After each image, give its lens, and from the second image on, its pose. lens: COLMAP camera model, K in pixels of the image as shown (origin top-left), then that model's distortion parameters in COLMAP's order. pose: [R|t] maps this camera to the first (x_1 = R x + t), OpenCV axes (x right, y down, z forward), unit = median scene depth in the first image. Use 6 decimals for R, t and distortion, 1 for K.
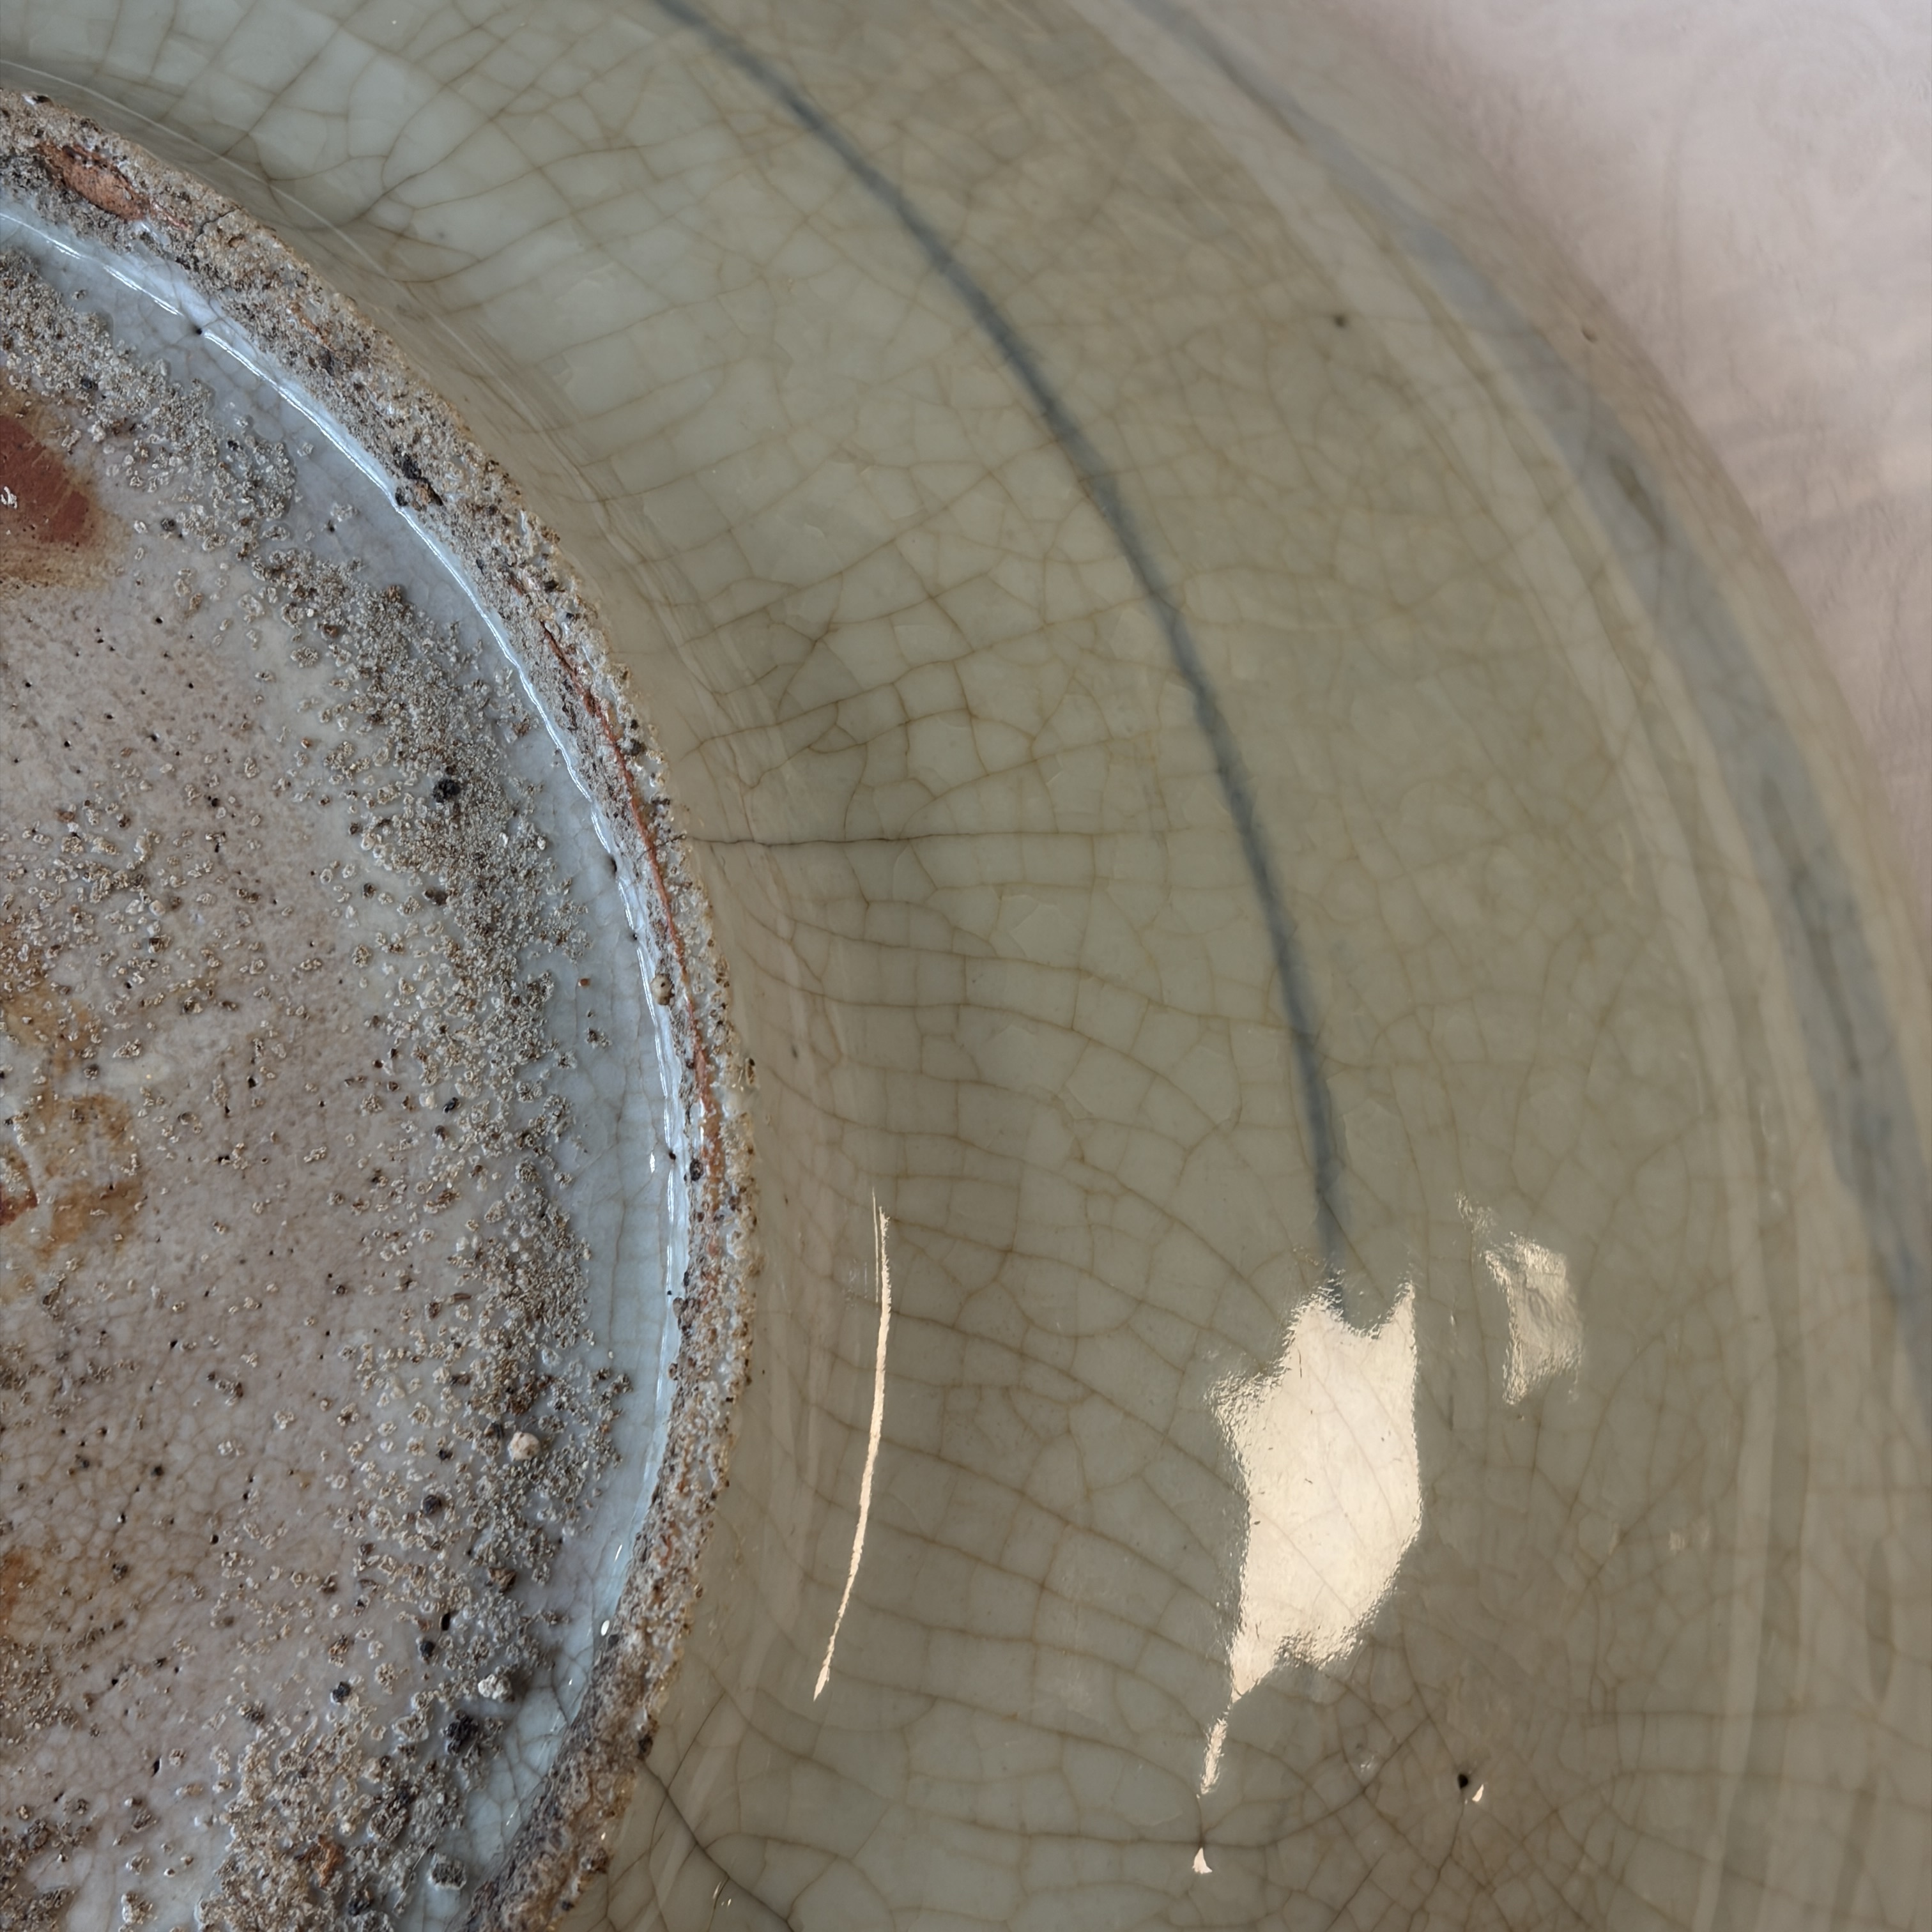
lens RADIAL K [[3954.1, 0, 966.6], [0, 3954.1, 999.8], [0, 0, 1]] dist [0.256565, -1.193425]
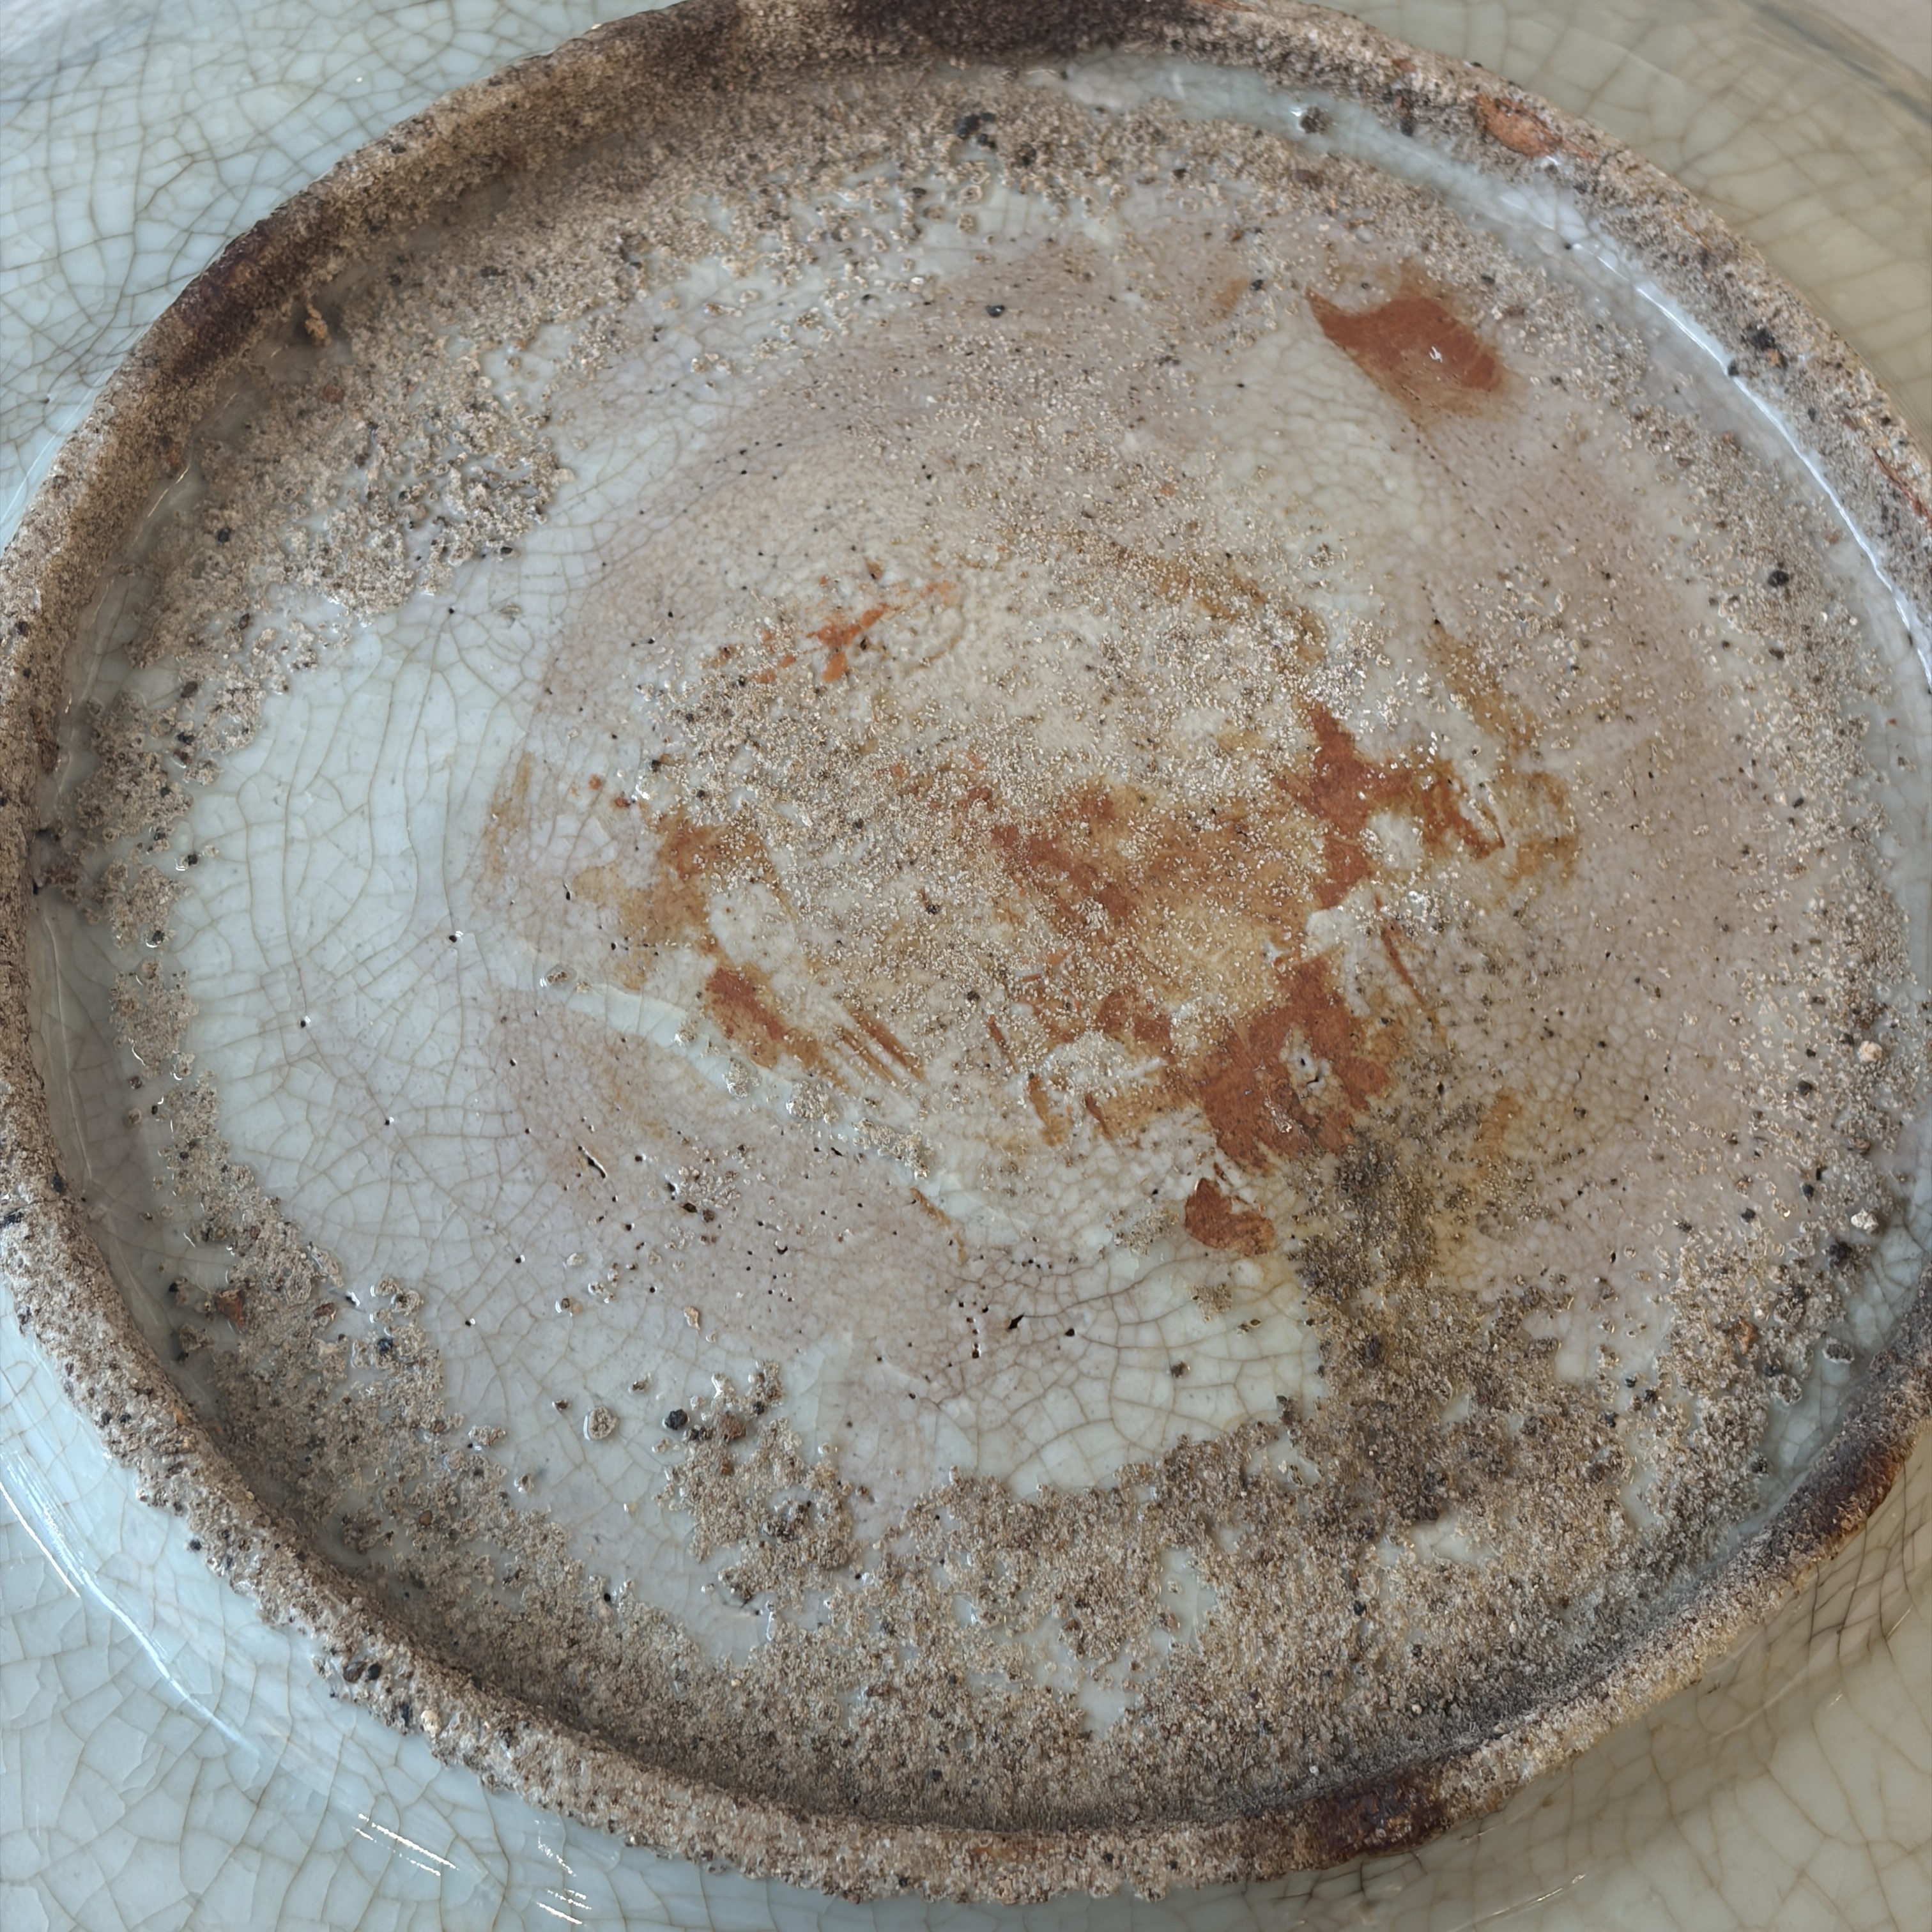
lens RADIAL K [[3958.3, 0, 1000.3], [0, 3958.3, 966.1], [0, 0, 1]] dist [0.273902, -1.374097]
pose [[0.997889, 0.061037, 0.022187, -0.412567], [-0.057352, 0.988502, -0.139907, 0.274848], [-0.030471, 0.138339, 0.989916, -0.278931]]
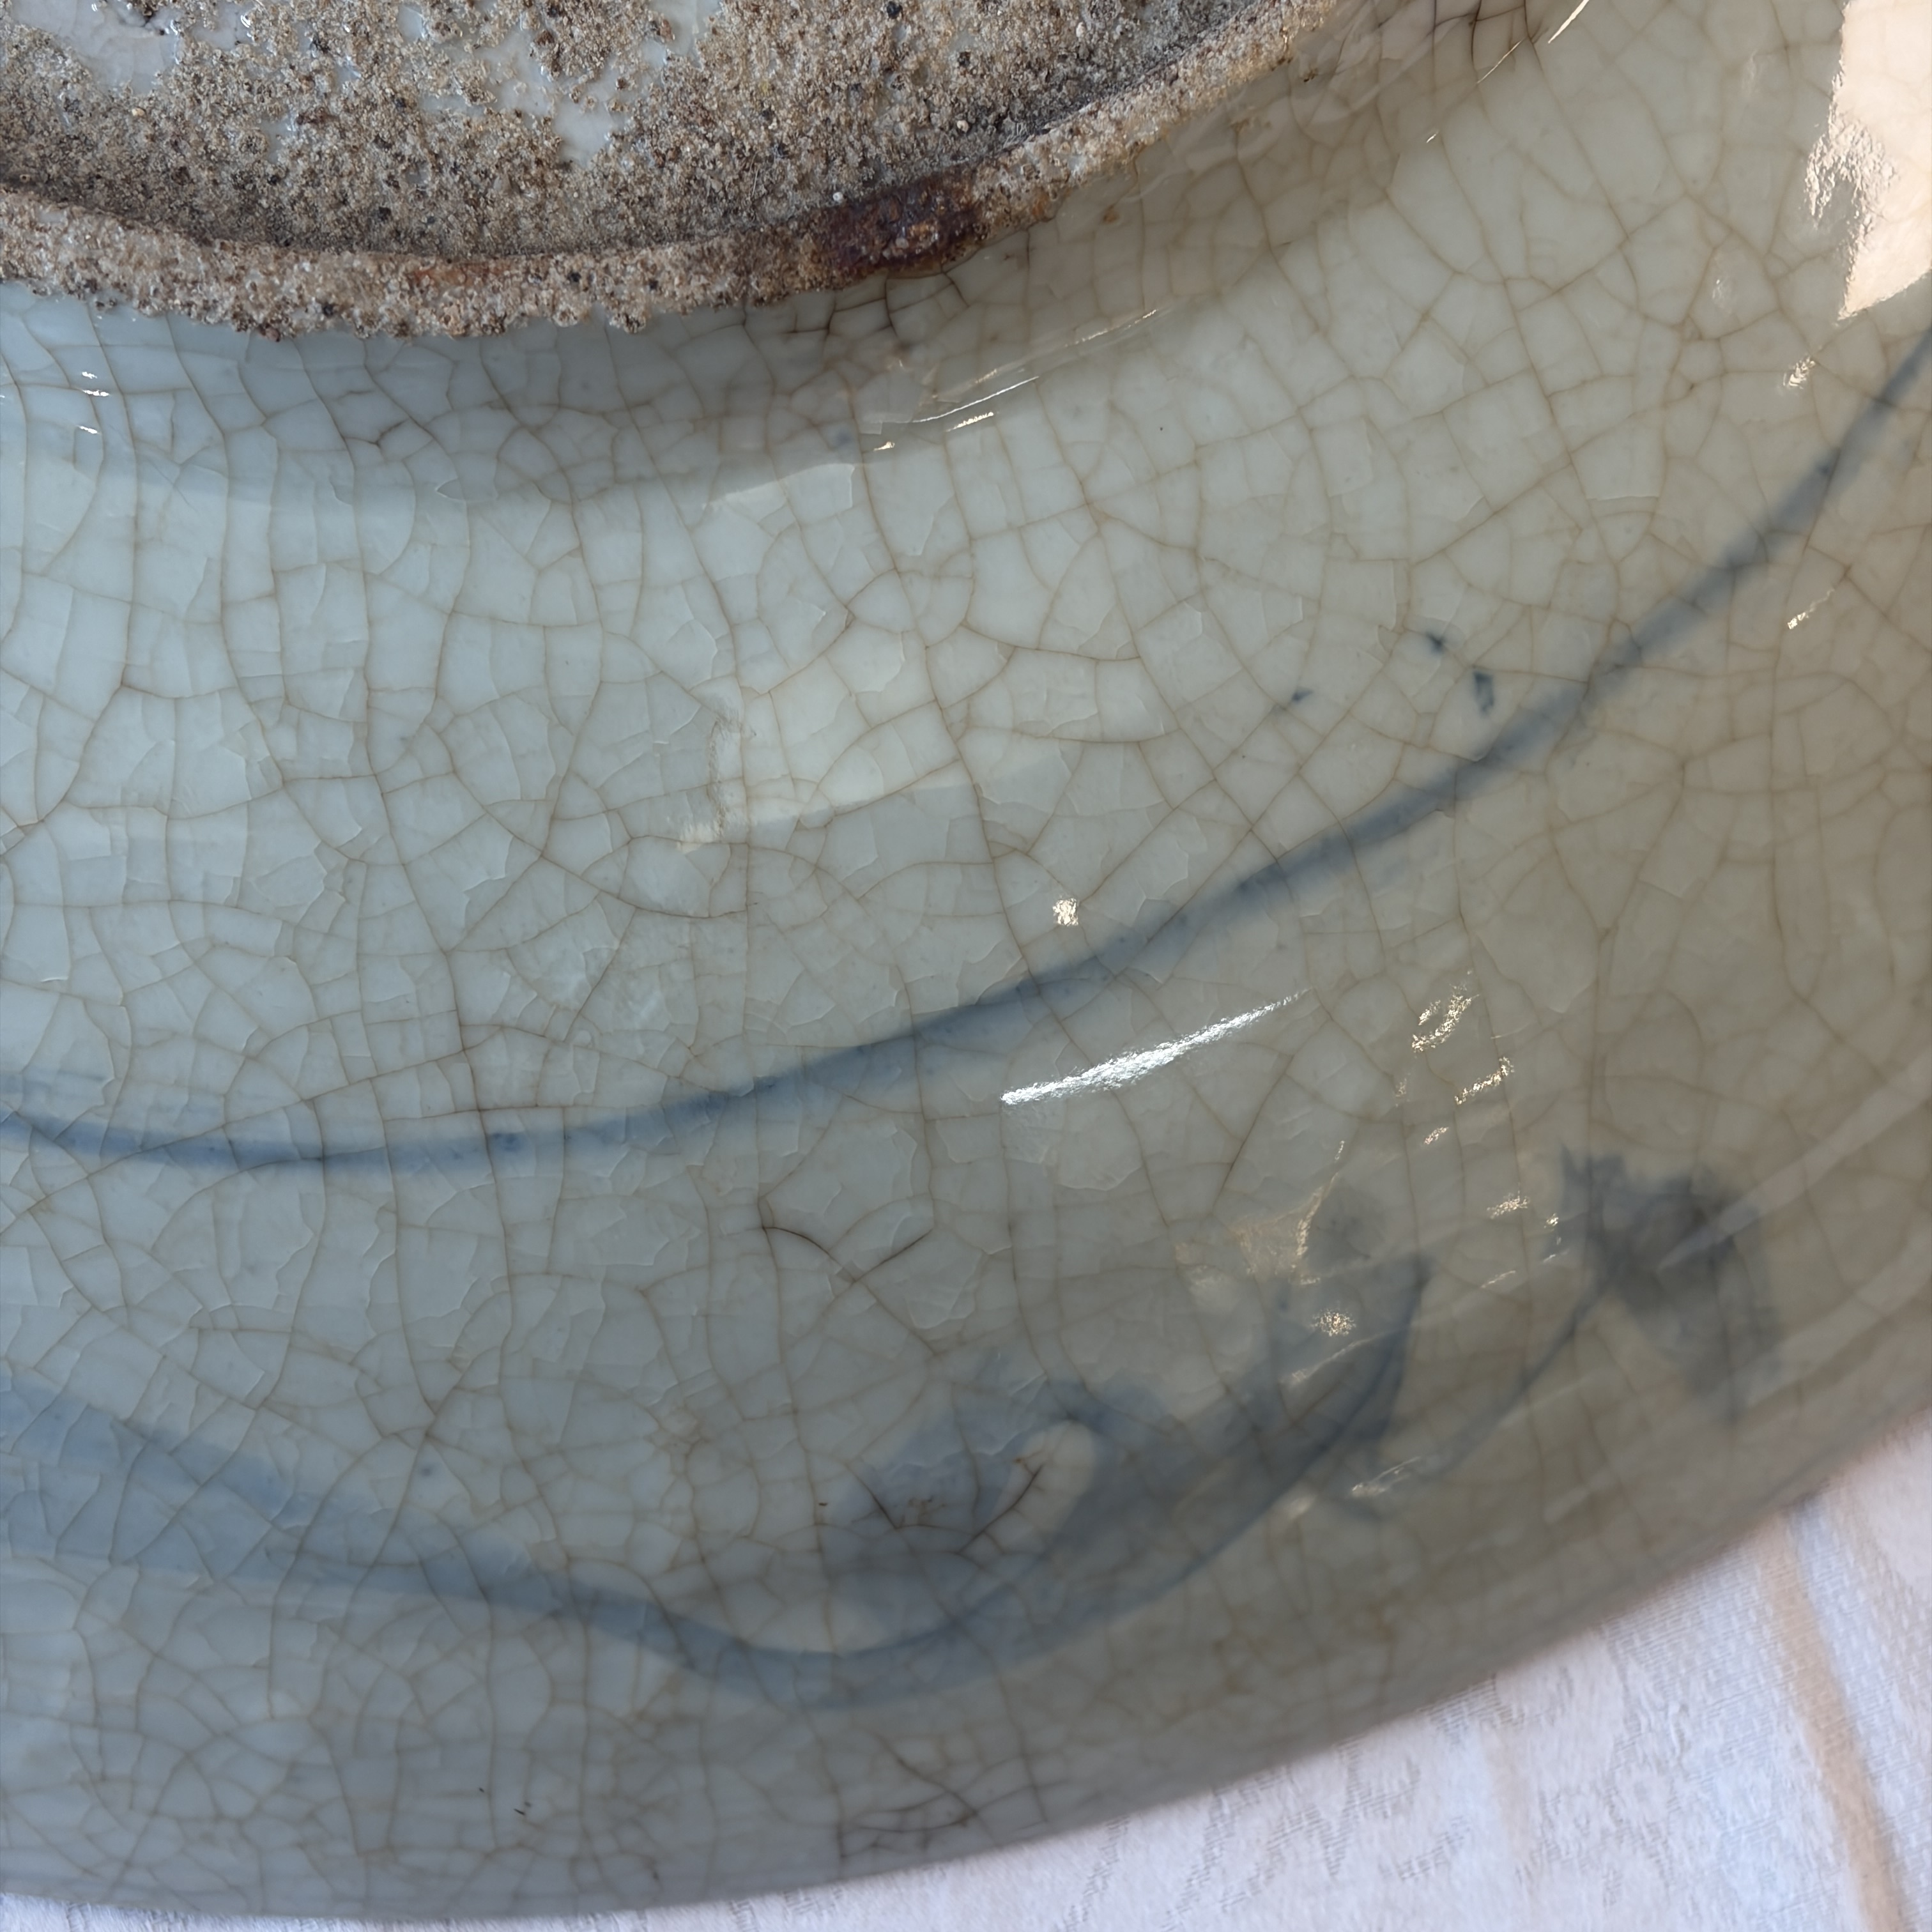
lens RADIAL K [[3973.5, 0, 1002.8], [0, 3973.5, 1027.6], [0, 0, 1]] dist [0.257719, -1.199873]
pose [[0.999135, 0.020264, 0.036301, -0.272838], [-0.023373, 0.995902, 0.087369, 0.453417], [-0.034382, -0.088142, 0.995514, -0.092901]]
